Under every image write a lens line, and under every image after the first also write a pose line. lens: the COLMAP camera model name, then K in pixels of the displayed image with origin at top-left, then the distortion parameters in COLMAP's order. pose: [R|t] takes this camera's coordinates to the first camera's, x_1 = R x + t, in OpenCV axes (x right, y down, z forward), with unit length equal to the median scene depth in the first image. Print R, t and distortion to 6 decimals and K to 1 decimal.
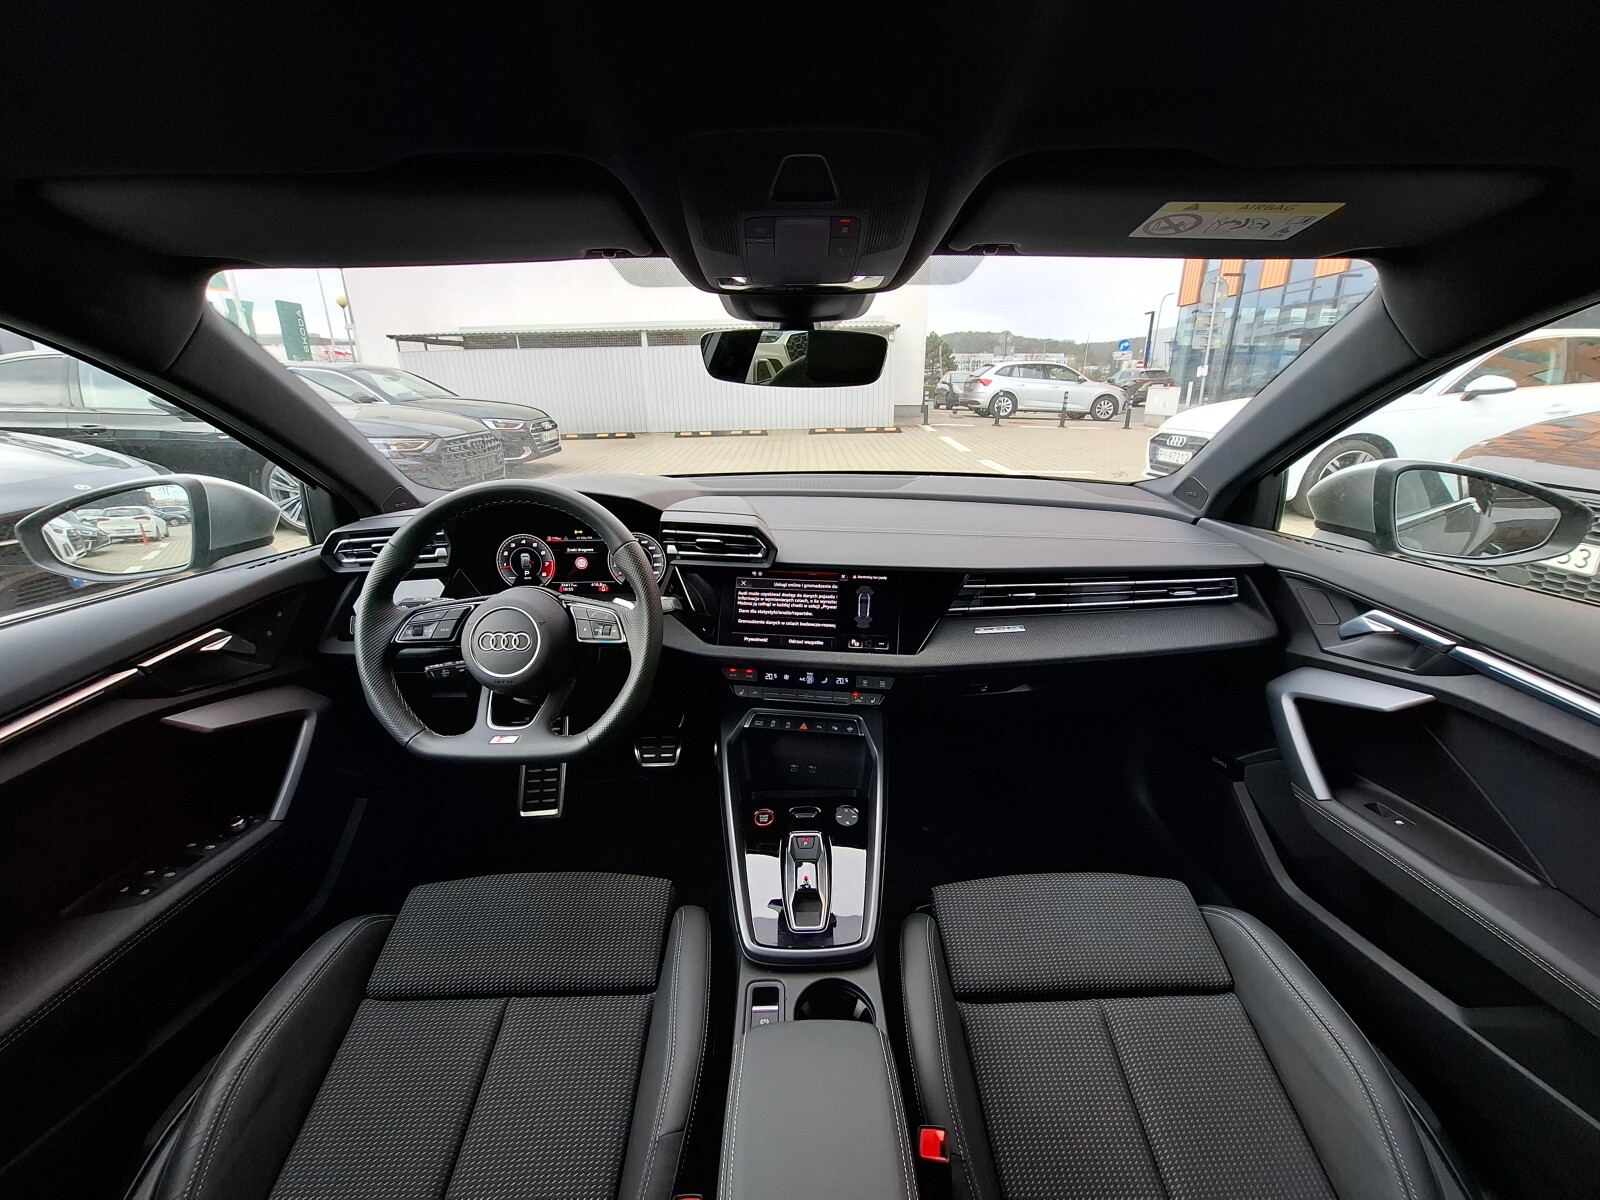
lens RADIAL K [[604.8, 0, 800.0], [0, 604.8, 600.0], [0, 0, 1]] dist [-0.001319, -0.000065]
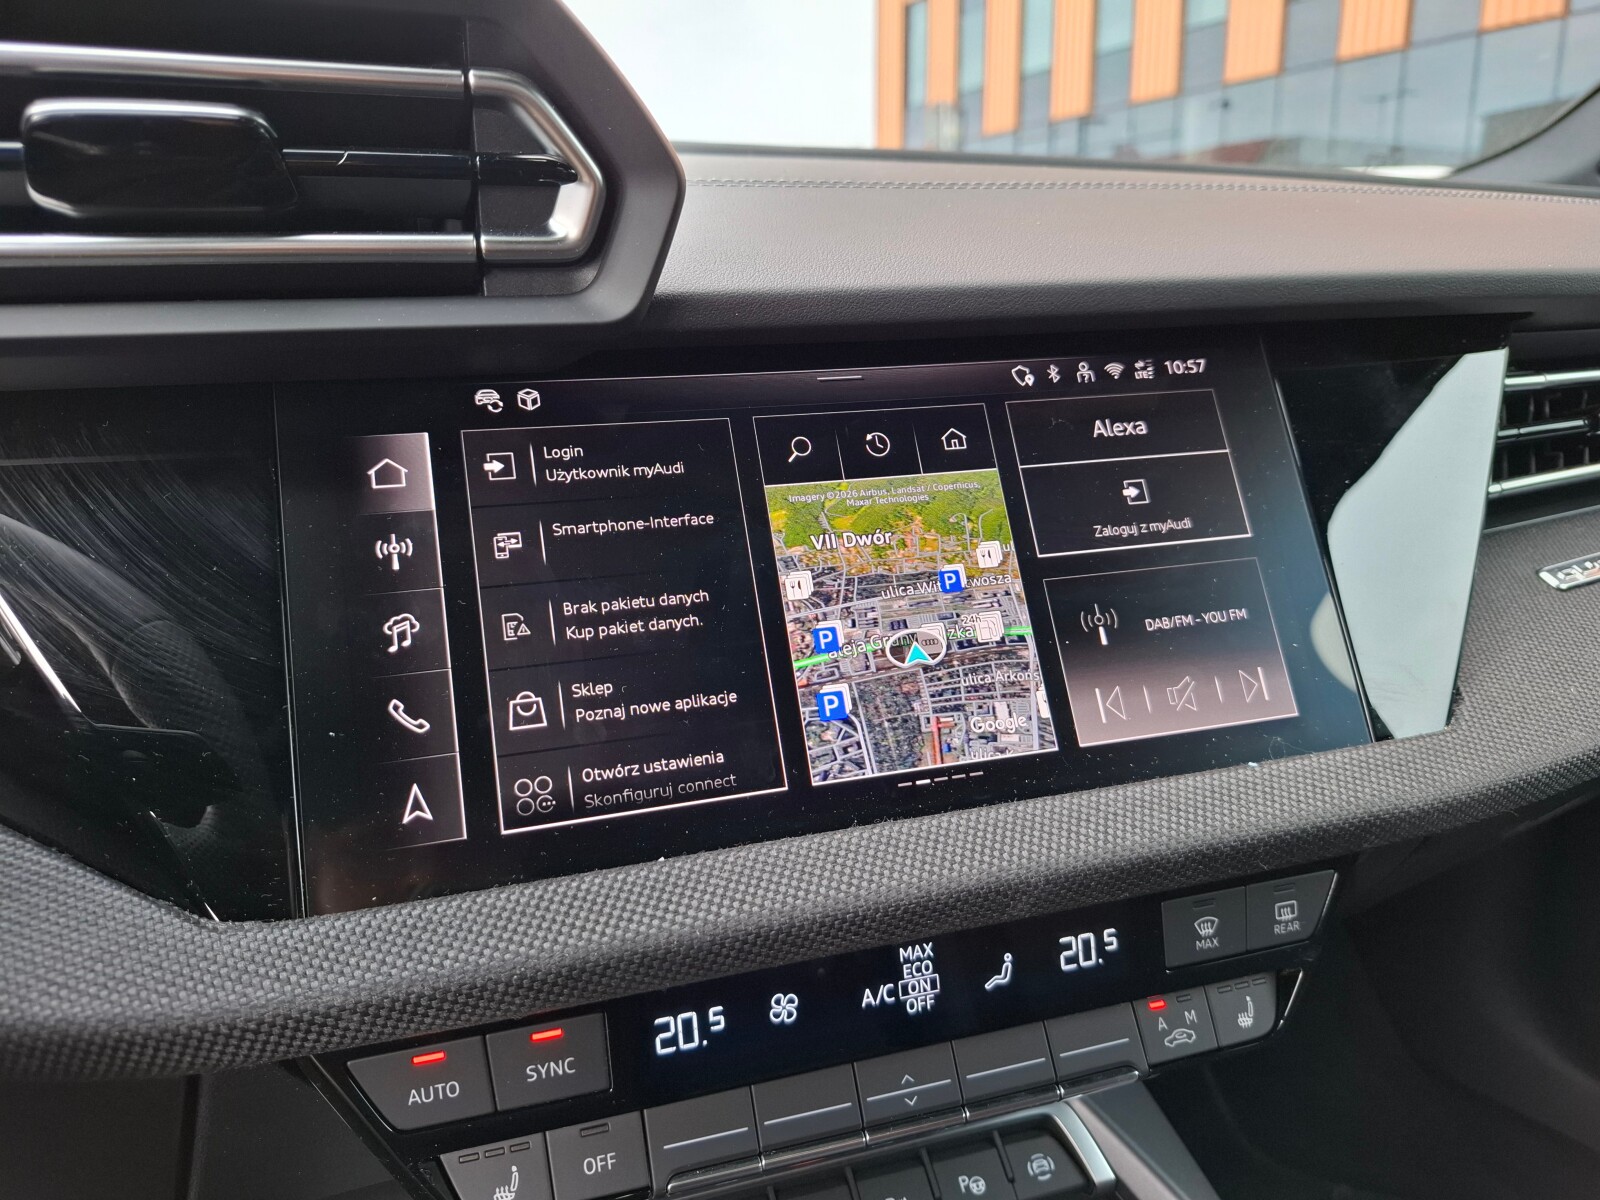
lens RADIAL K [[1127.3, 0, 800.0], [0, 1127.3, 600.0], [0, 0, 1]] dist [0.100783, -0.175124]
pose [[0.897376, -0.123074, 0.423756, -0.122245], [0.156017, 0.986783, -0.043795, 0.029792], [-0.412766, 0.105414, 0.904717, 0.640213]]
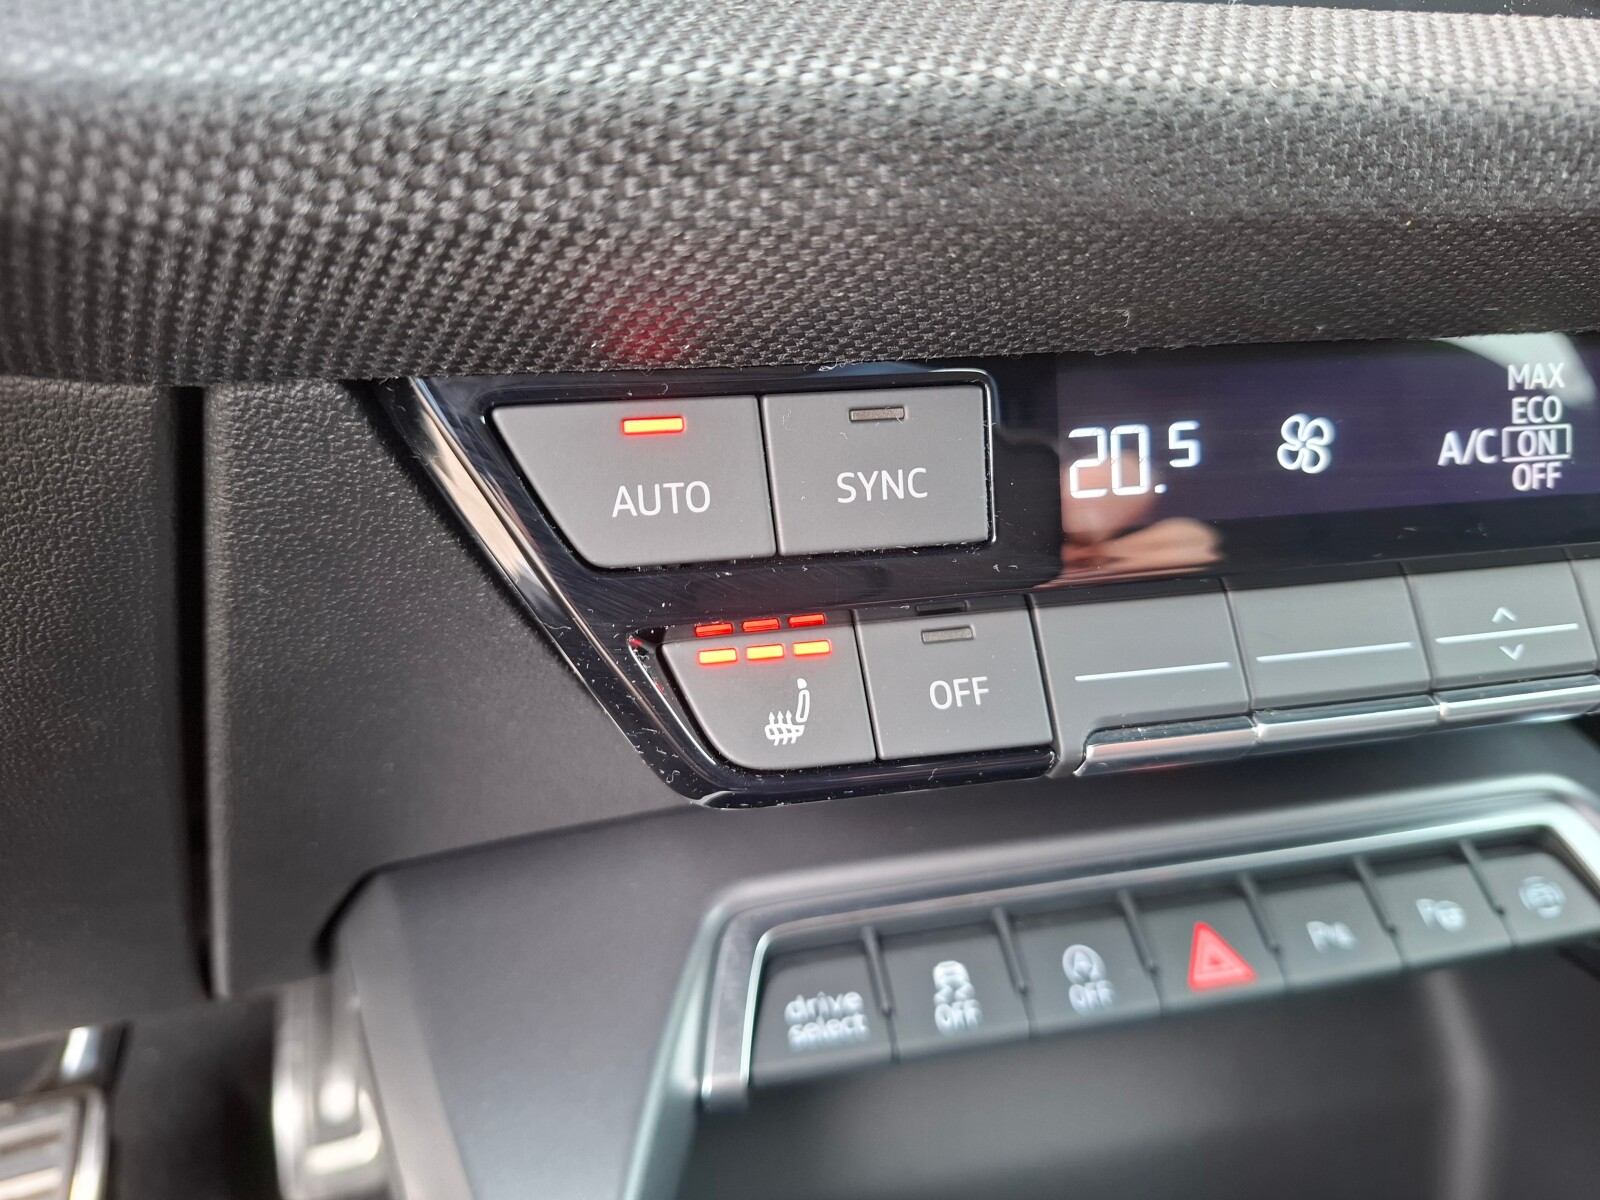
lens RADIAL K [[1188.3, 0, 800.0], [0, 1188.3, 600.0], [0, 0, 1]] dist [0.043502, -0.153438]
pose [[0.931207, -0.117034, 0.345190, -0.133840], [0.124325, 0.992241, 0.001024, 0.126722], [-0.342632, 0.041963, 0.938532, 0.785152]]
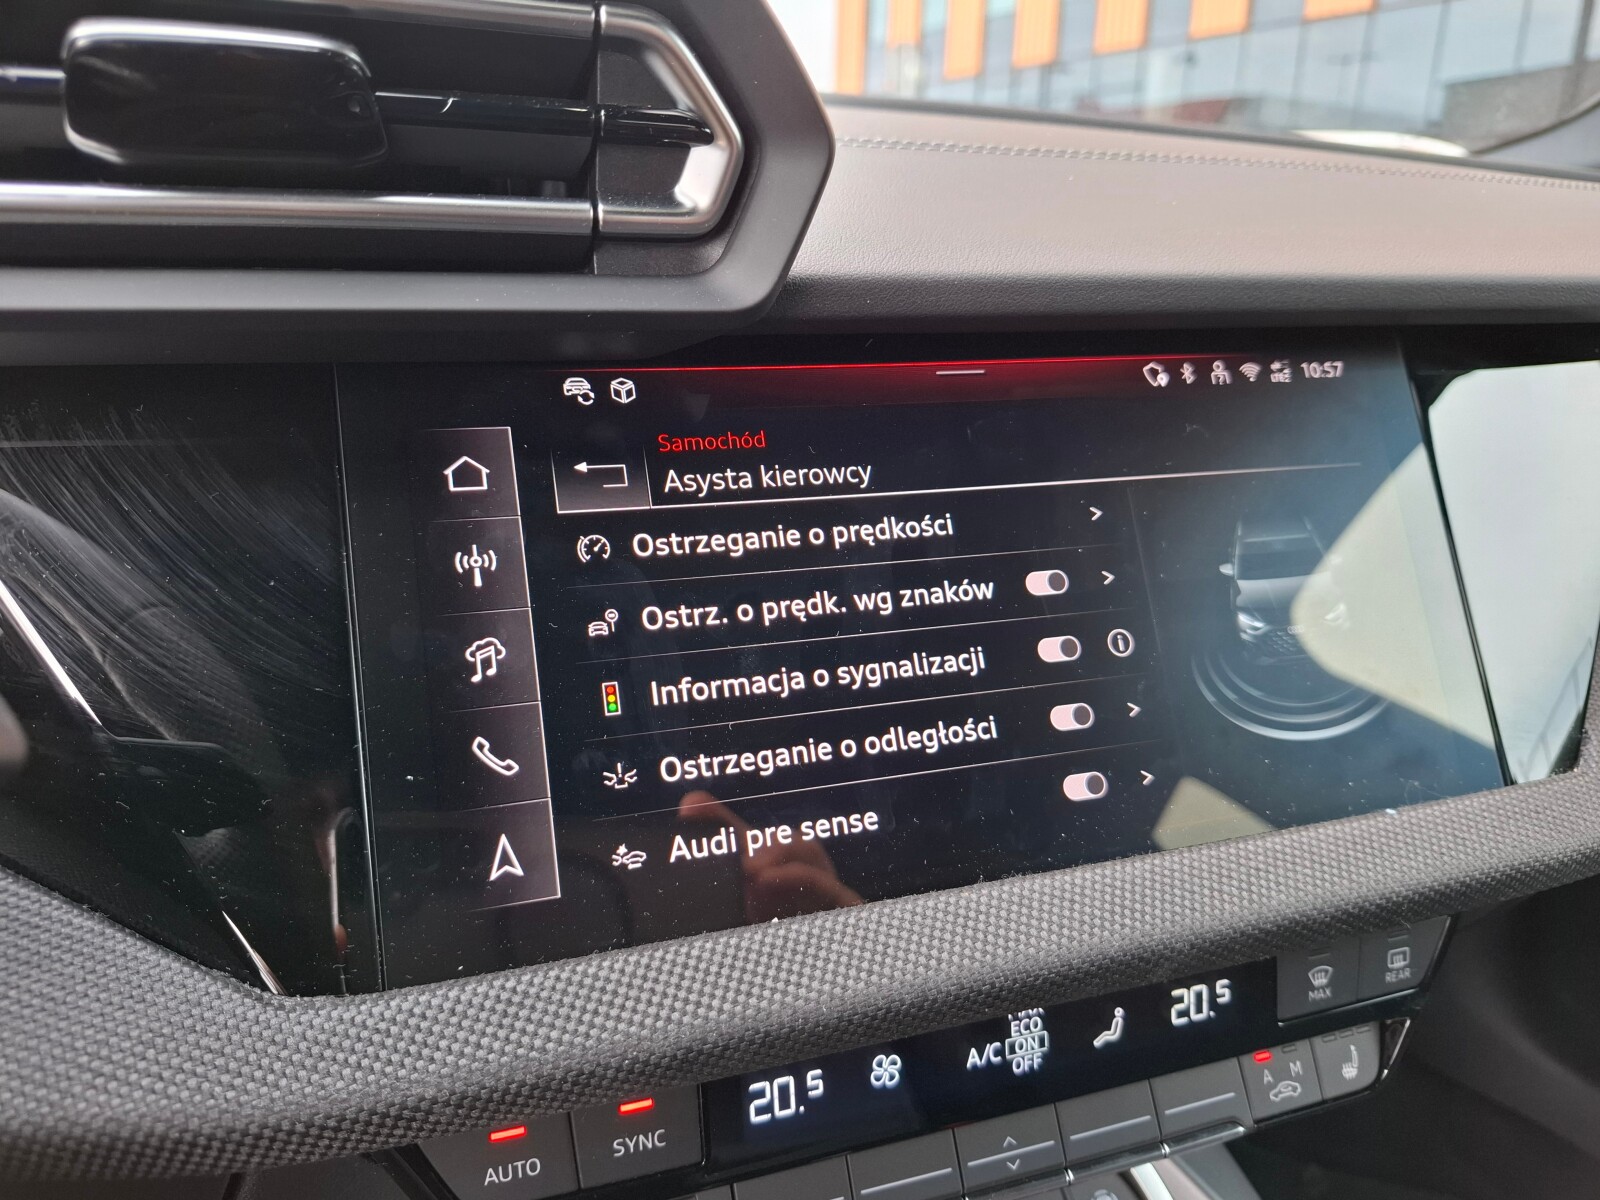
lens RADIAL K [[1139.5, 0, 795.9], [0, 1139.5, 610.2], [0, 0, 1]] dist [0.081133, -0.149983]
pose [[0.880406, -0.121138, 0.458488, -0.142940], [0.129004, 0.991542, 0.014258, 0.007416], [-0.456337, 0.046594, 0.888586, 0.680488]]
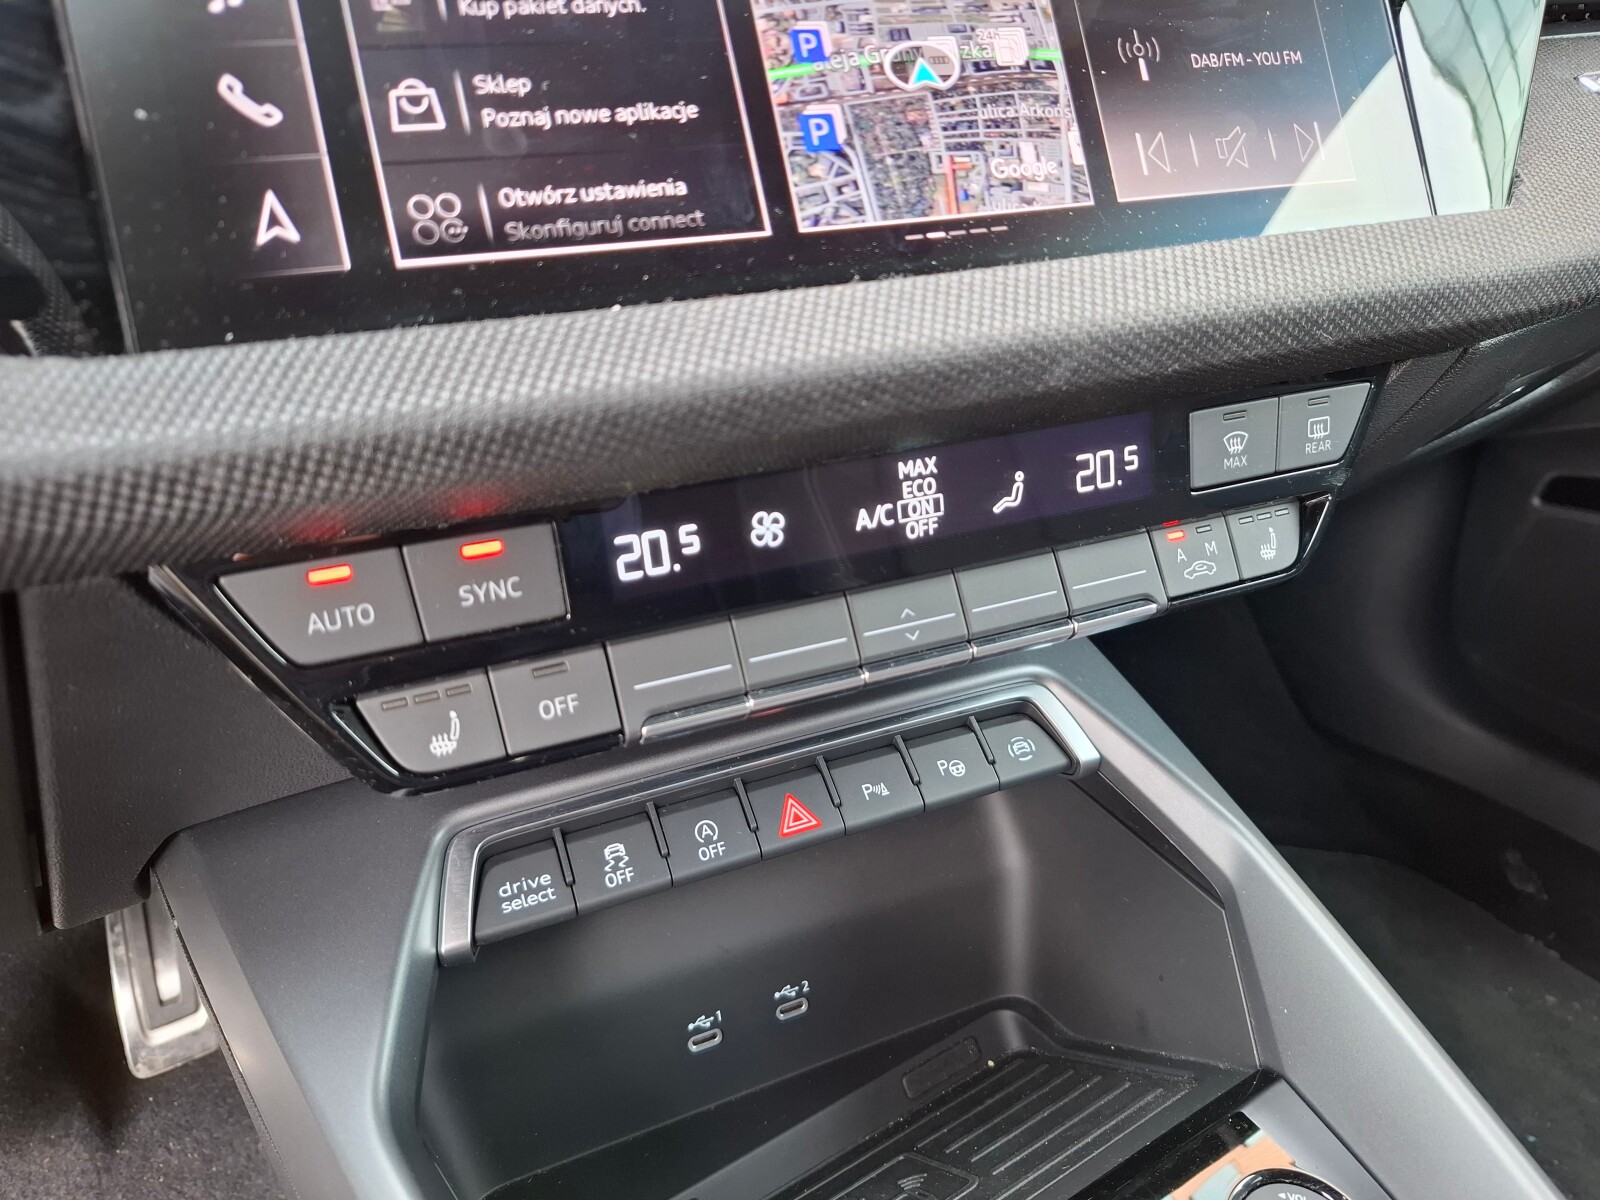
lens RADIAL K [[1121.1, 0, 803.8], [0, 1121.1, 592.0], [0, 0, 1]] dist [0.146359, -0.270321]
pose [[0.841413, -0.240832, 0.483760, -0.128410], [0.184079, 0.969398, 0.162426, 0.091769], [-0.508074, -0.047617, 0.859996, 0.701582]]
